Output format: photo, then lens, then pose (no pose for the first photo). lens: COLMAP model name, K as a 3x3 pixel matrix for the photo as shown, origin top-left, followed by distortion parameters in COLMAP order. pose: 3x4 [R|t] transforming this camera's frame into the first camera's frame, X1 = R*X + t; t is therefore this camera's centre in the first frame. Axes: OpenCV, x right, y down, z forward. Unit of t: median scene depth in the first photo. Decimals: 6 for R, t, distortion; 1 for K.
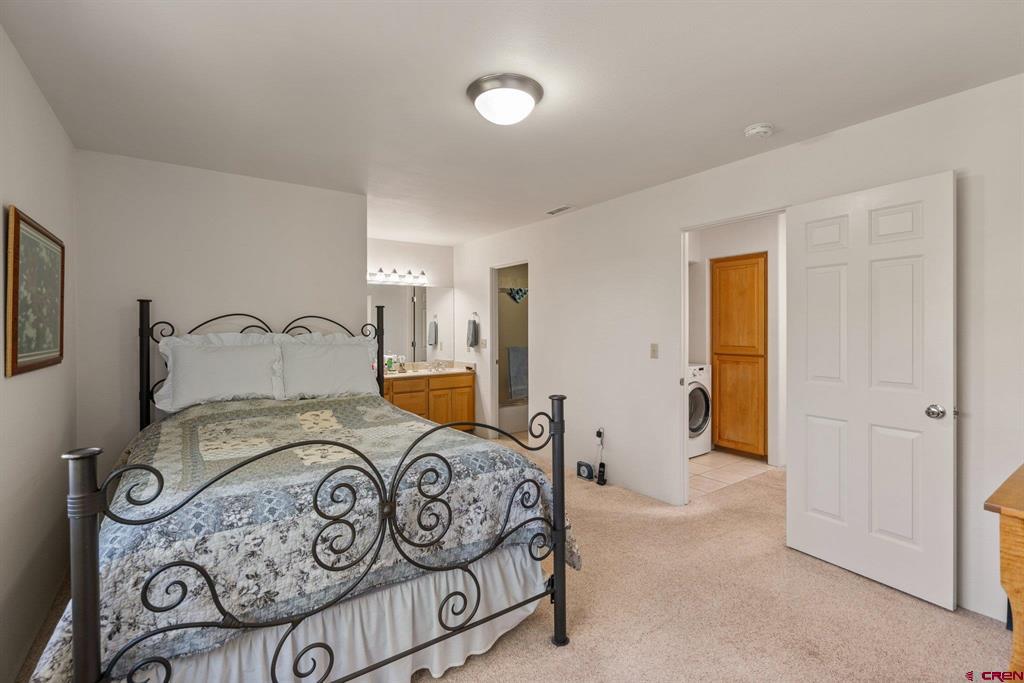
lens RADIAL K [[461.5, 0, 509.7], [0, 461.5, 330.3], [0, 0, 1]] dist [-0.001266, 0.000291]
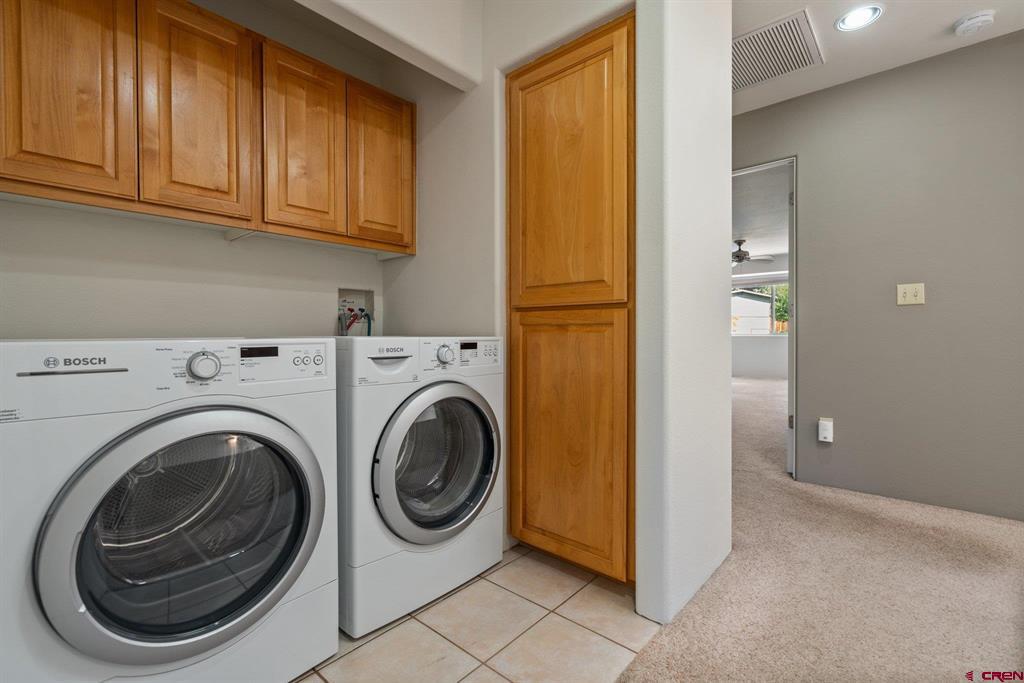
lens RADIAL K [[467.3, 0, 509.2], [0, 467.3, 337.9], [0, 0, 1]] dist [-0.003798, 0.000656]
pose [[0.972760, -0.002096, 0.231806, 0.362185], [0.000155, 0.999965, 0.008392, 0.074876], [-0.231815, -0.008128, 0.972726, 0.639506]]
